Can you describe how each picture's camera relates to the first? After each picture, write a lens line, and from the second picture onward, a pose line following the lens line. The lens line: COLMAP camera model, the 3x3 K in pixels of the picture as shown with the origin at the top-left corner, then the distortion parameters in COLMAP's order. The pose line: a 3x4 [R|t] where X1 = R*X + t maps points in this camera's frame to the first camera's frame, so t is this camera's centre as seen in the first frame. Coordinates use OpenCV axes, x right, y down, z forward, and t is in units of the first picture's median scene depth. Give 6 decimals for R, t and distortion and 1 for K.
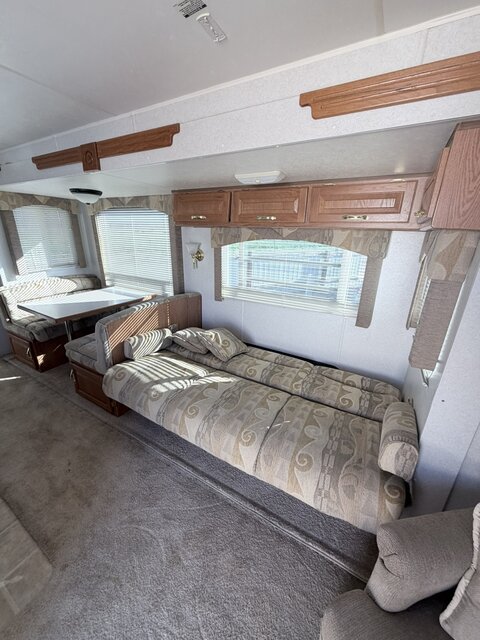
lens RADIAL K [[258.2, 0, 240.9], [0, 258.2, 321.9], [0, 0, 1]] dist [-0.003851, 0.000714]
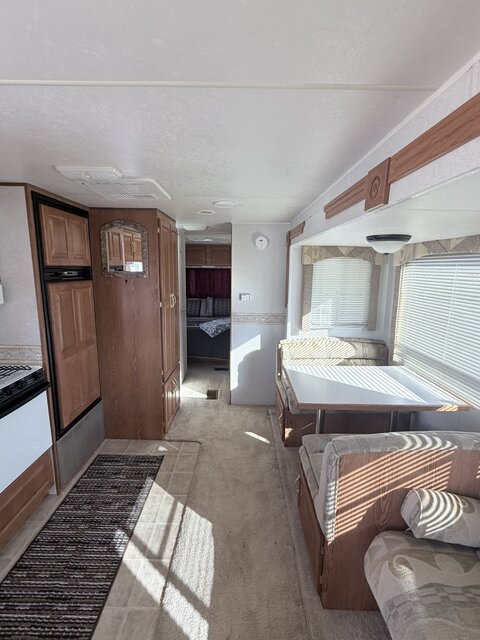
lens RADIAL K [[298.3, 0, 239.0], [0, 298.3, 320.2], [0, 0, 1]] dist [0.000425, -0.000040]
pose [[0.499766, 0.132499, -0.855966, -0.094114], [-0.285665, 0.958151, -0.018473, -0.192529], [0.817697, 0.253752, 0.516702, 0.369696]]
